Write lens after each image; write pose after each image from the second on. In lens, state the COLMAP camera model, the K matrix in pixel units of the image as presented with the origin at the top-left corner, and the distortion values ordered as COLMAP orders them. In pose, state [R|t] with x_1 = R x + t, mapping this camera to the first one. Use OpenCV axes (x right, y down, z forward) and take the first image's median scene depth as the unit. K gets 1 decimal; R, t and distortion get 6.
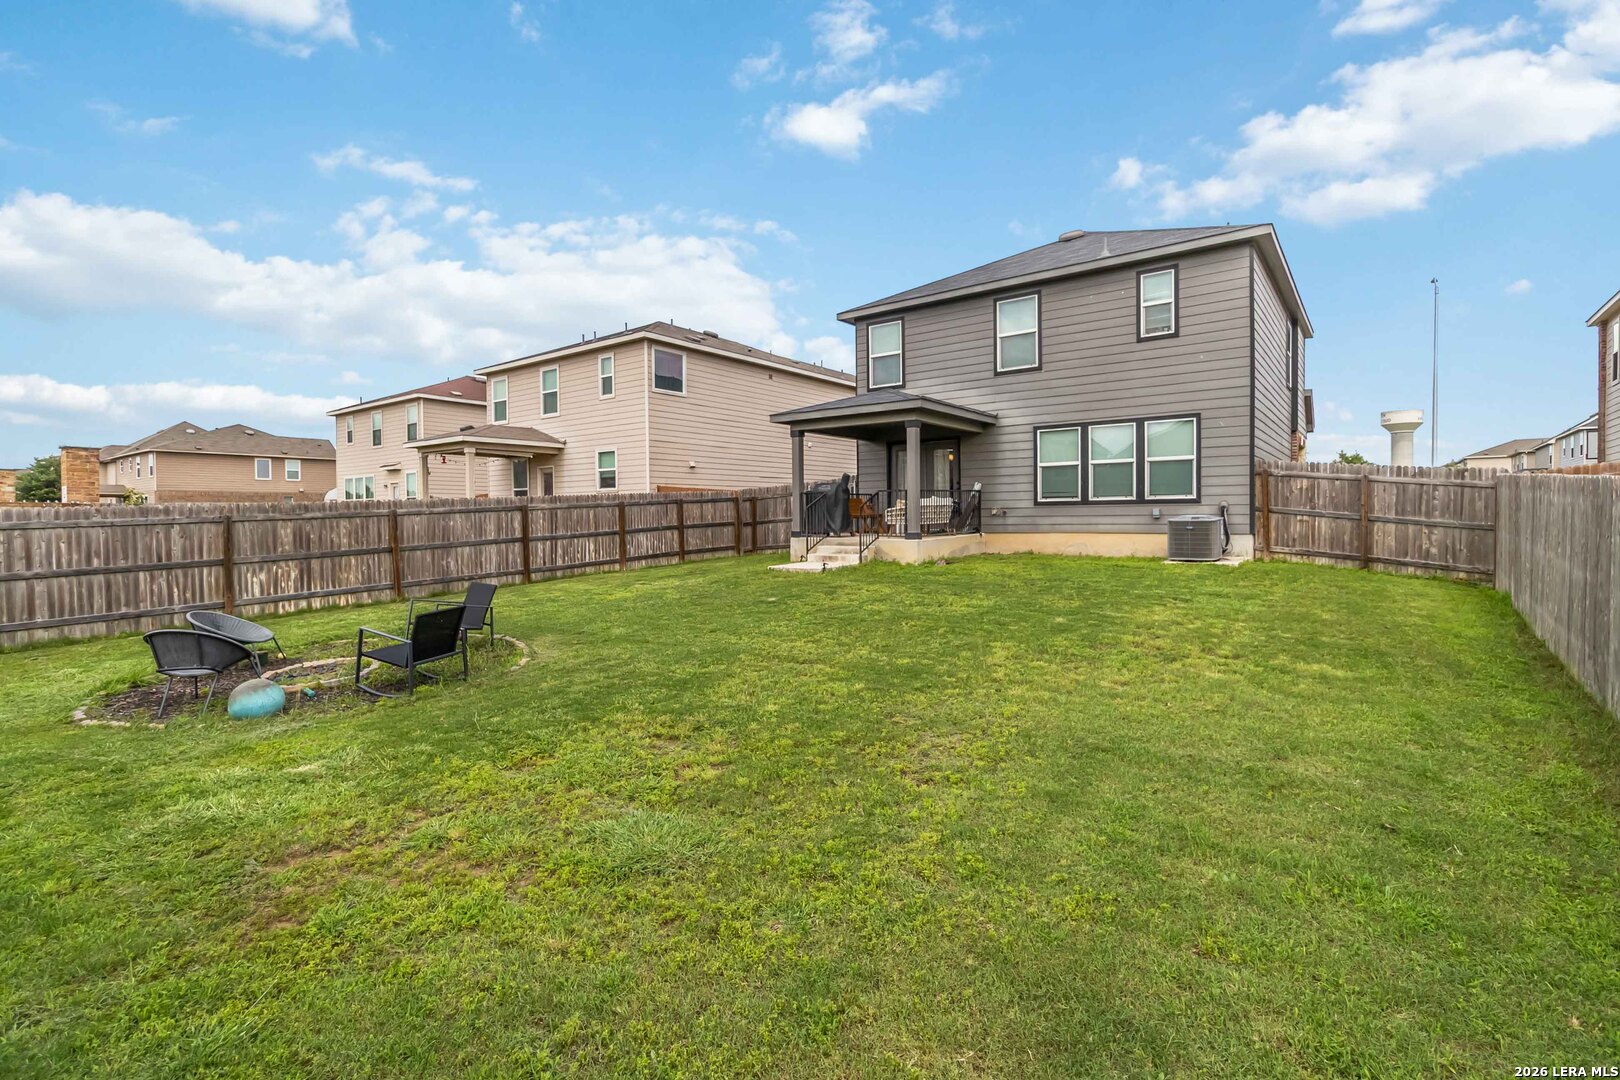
lens RADIAL K [[774.2, 0, 831.9], [0, 774.2, 514.7], [0, 0, 1]] dist [-0.000627, -0.000113]
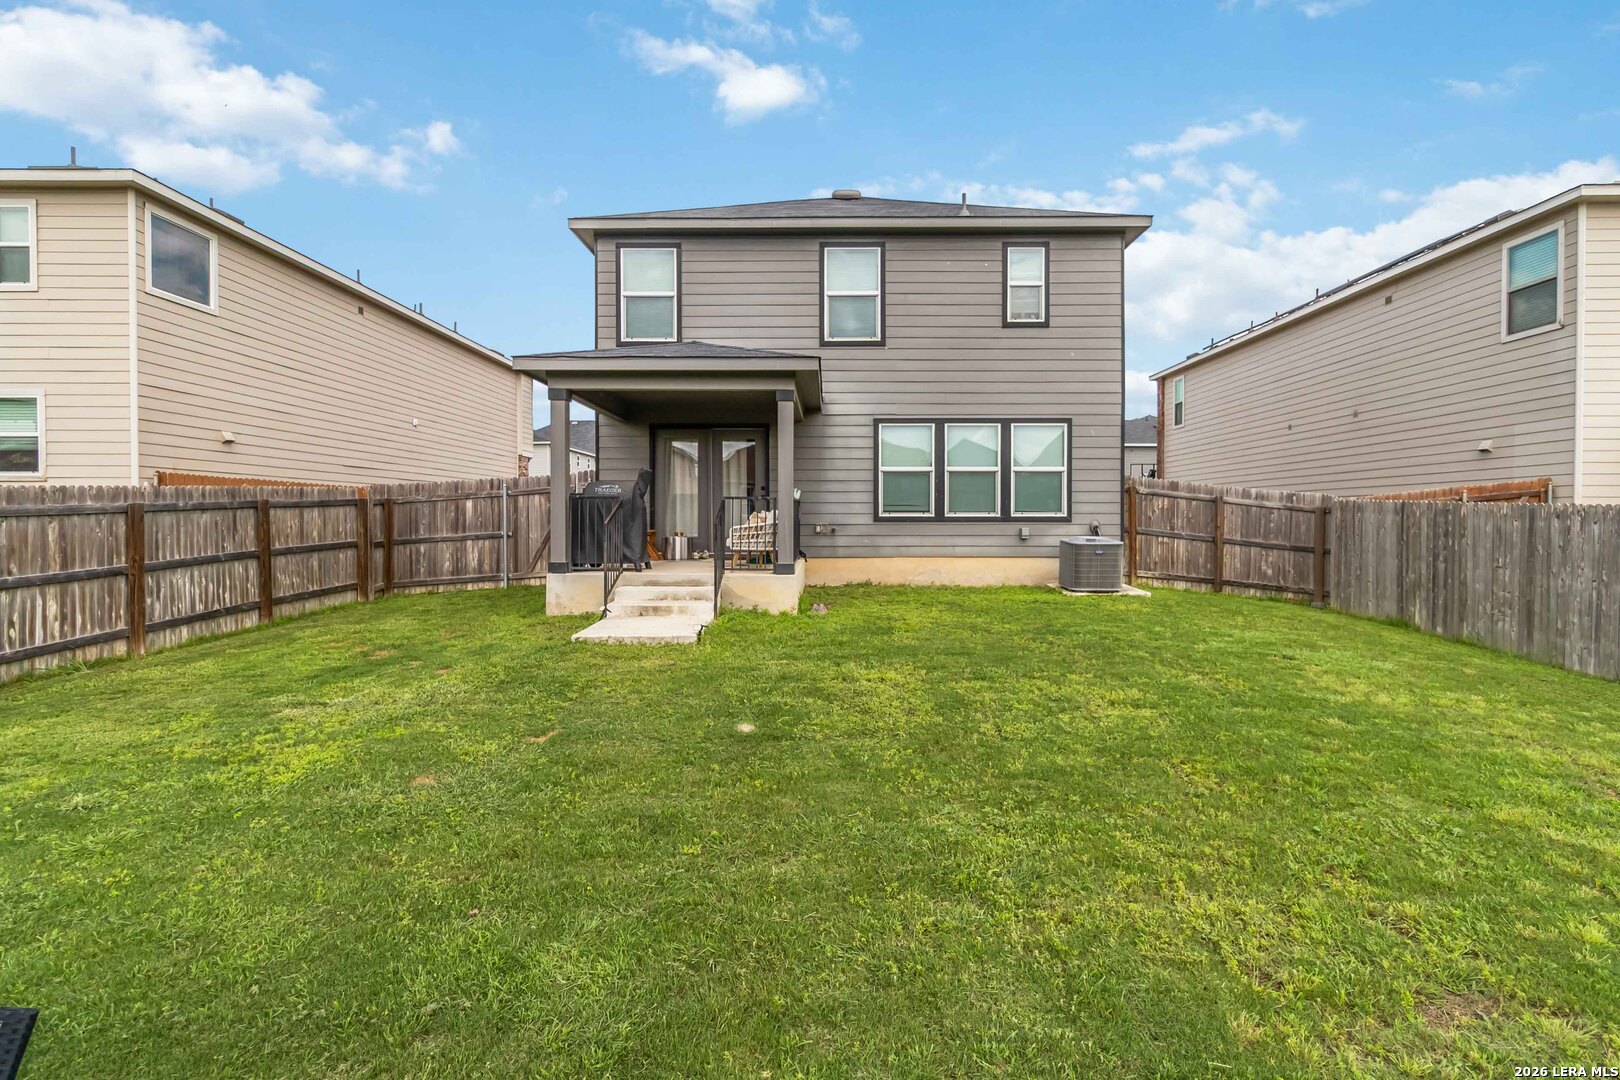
lens RADIAL K [[744.0, 0, 805.3], [0, 744.0, 520.6], [0, 0, 1]] dist [0.002722, 0.000194]
pose [[0.806588, 0.008841, 0.591048, -0.227558], [-0.010306, 0.999946, -0.000893, -0.011175], [-0.591024, -0.005371, 0.806636, 0.441921]]
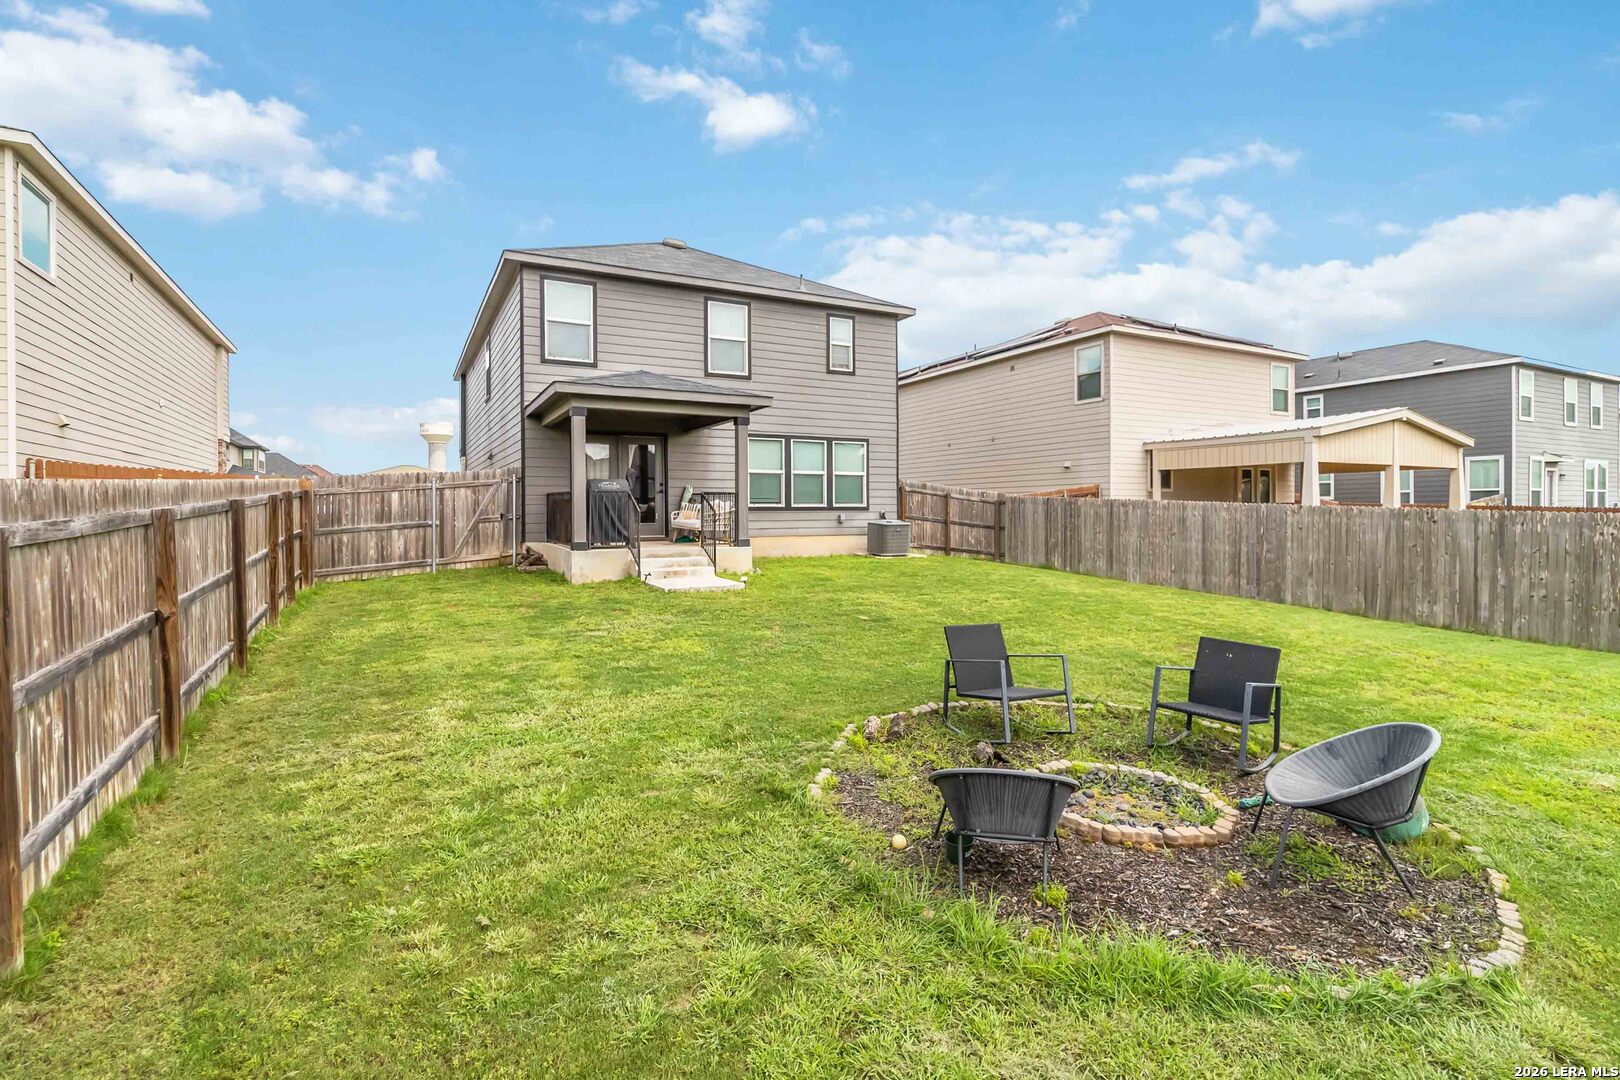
lens RADIAL K [[747.2, 0, 817.7], [0, 747.2, 497.8], [0, 0, 1]] dist [0.002574, -0.000011]
pose [[0.429985, 0.023663, 0.902526, -0.582917], [-0.002817, 0.999687, -0.024868, -0.004268], [-0.902832, 0.008150, 0.429917, 0.484303]]
